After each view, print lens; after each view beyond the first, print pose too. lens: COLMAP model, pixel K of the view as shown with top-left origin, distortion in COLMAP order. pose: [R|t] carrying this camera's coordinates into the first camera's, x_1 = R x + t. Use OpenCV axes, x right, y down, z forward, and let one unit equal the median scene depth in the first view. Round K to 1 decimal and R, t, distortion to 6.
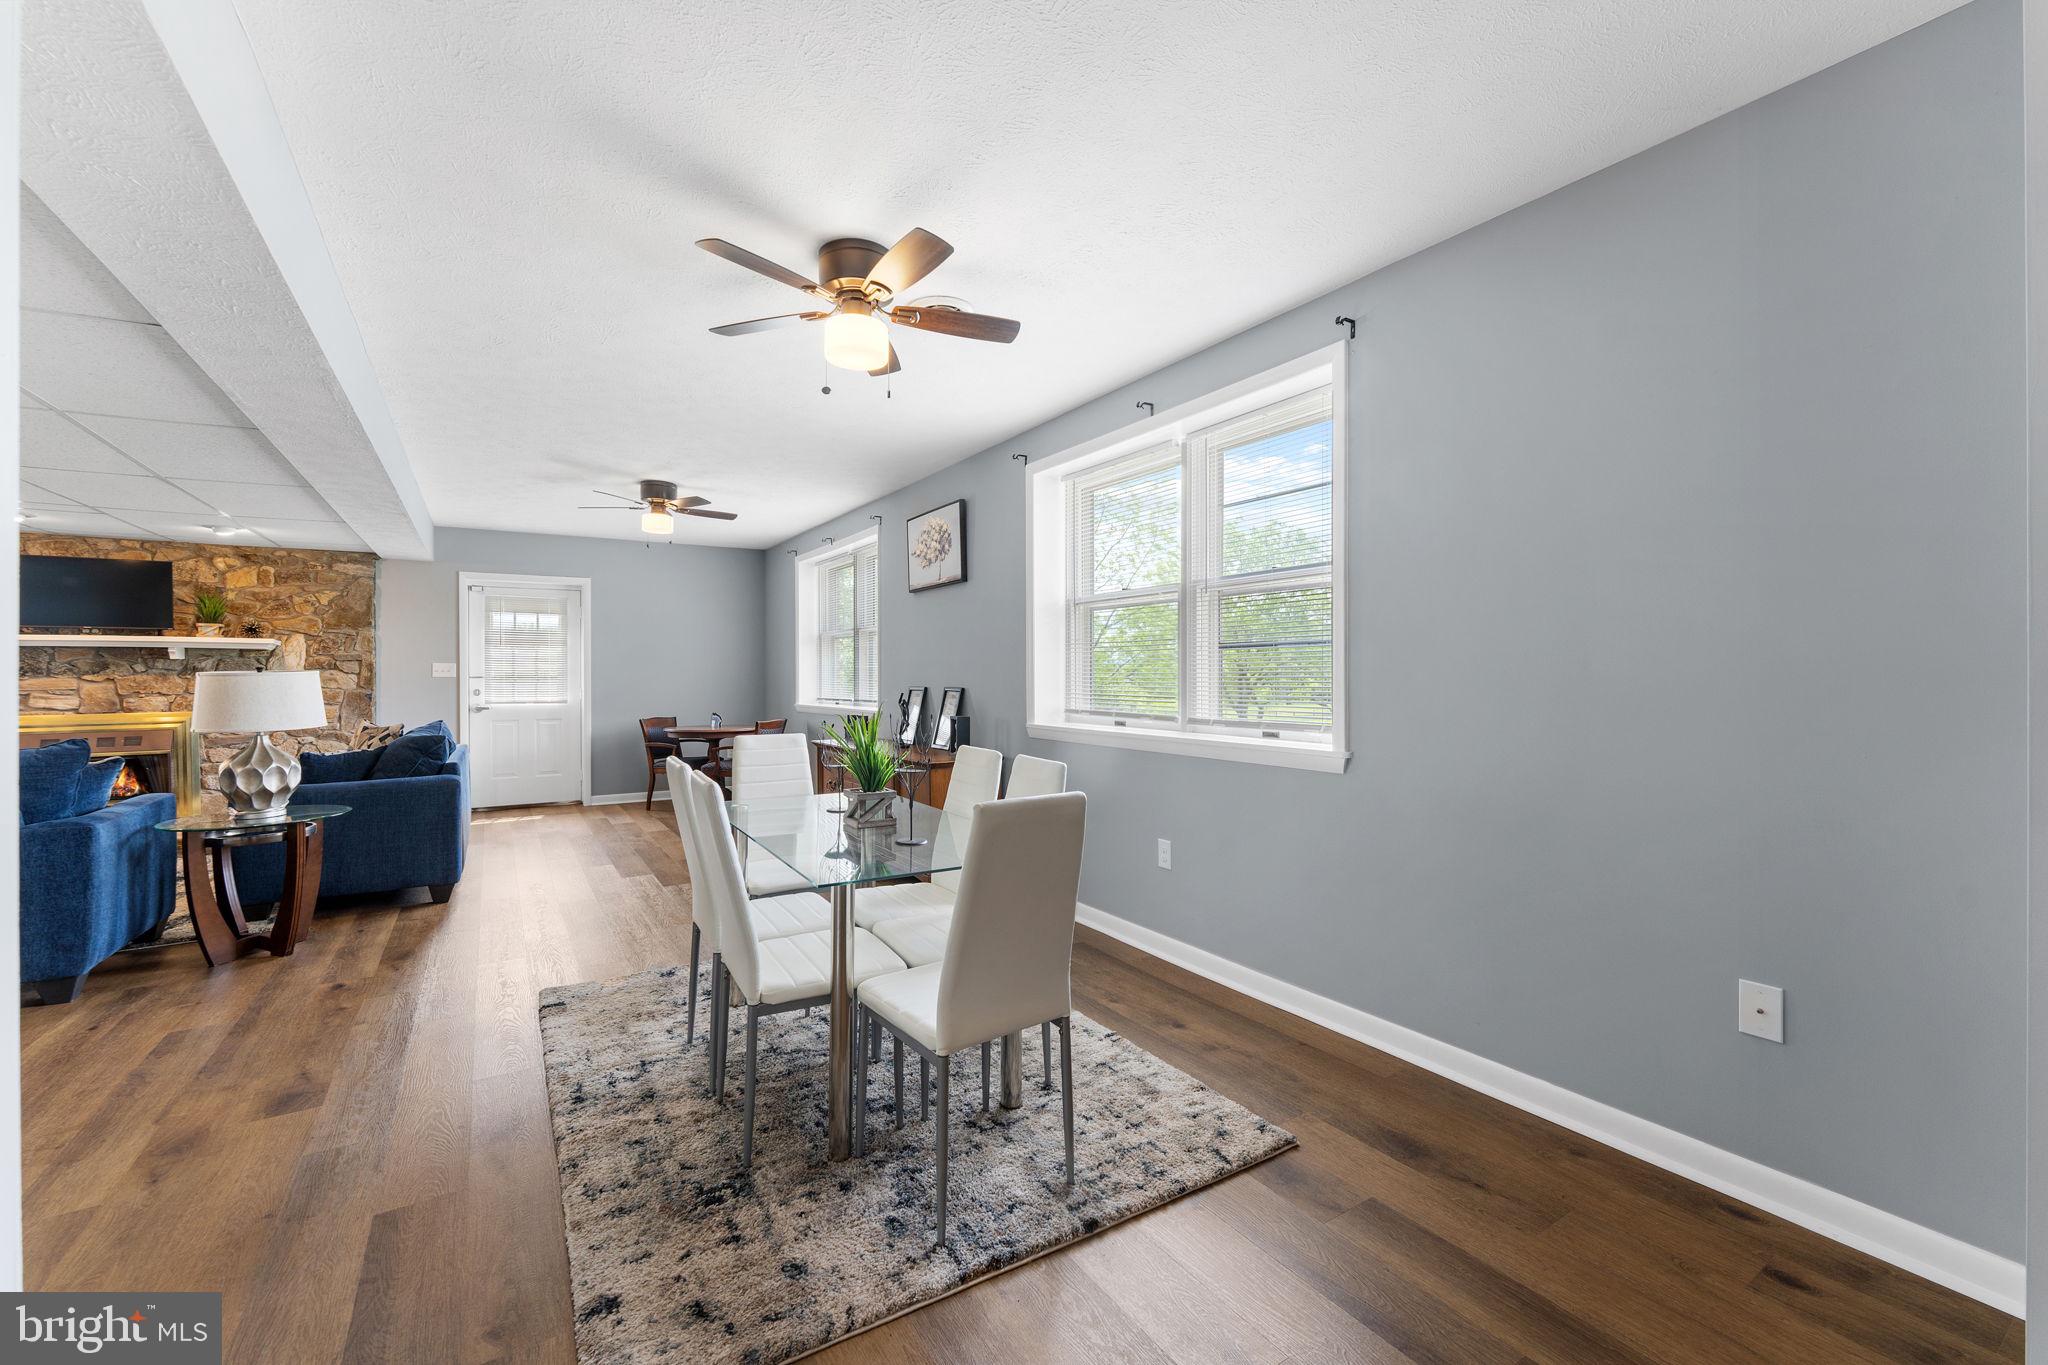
lens RADIAL K [[829.1, 0, 1024.0], [0, 829.1, 682.5], [0, 0, 1]] dist [0.000149, -0.000008]
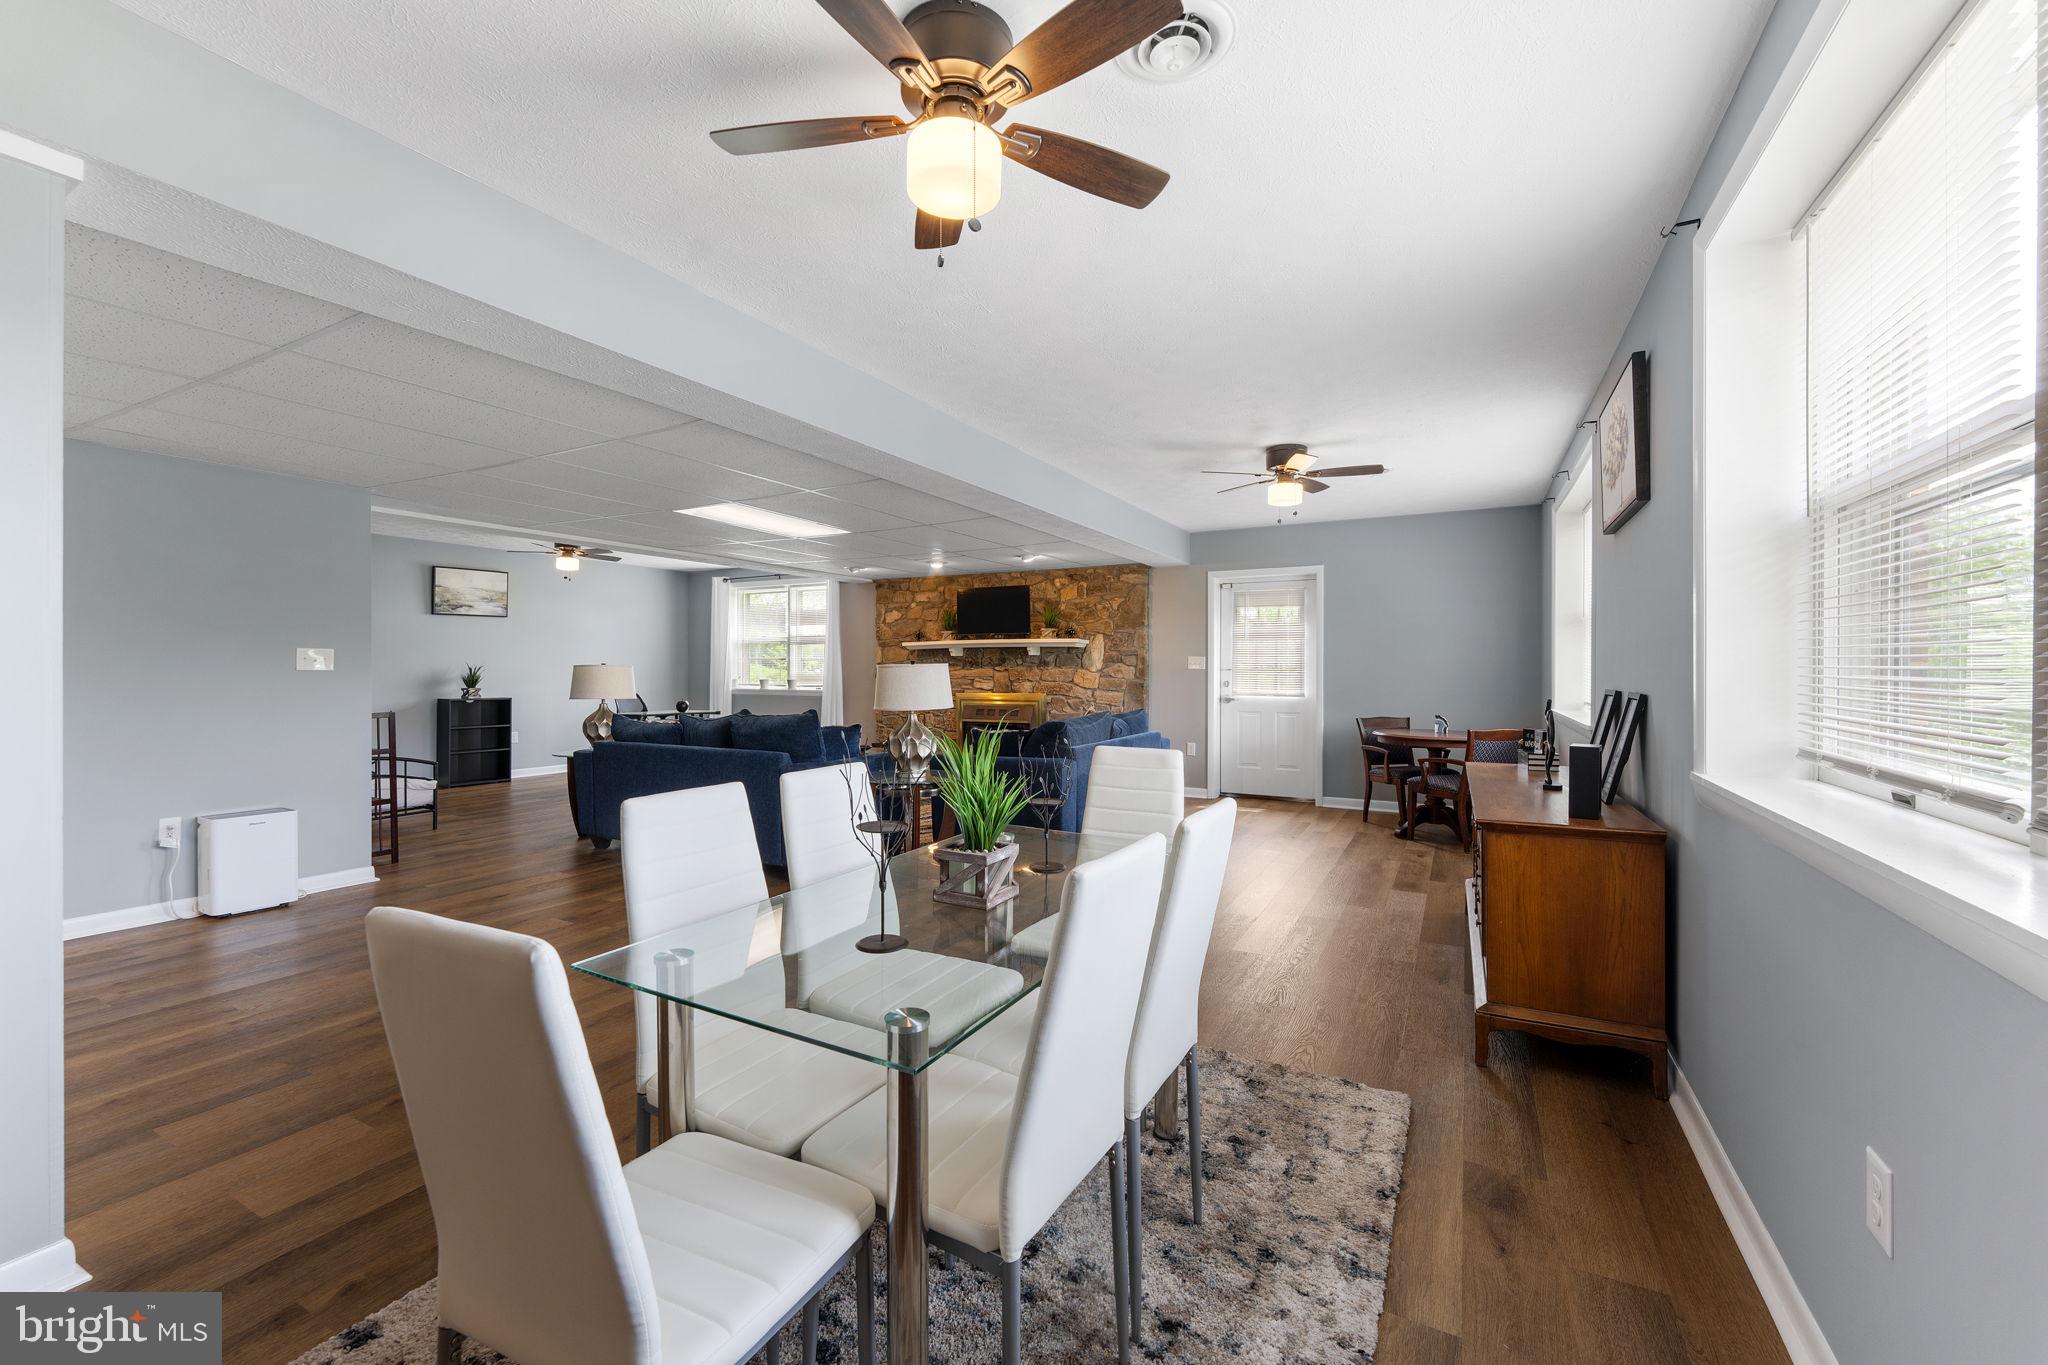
lens RADIAL K [[829.1, 0, 1024.0], [0, 829.1, 682.5], [0, 0, 1]] dist [0.000149, -0.000008]
pose [[0.476713, 0.020167, -0.878828, 0.174378], [-0.012306, 0.999792, 0.016268, -0.004783], [0.878973, 0.003060, 0.476862, 0.310387]]
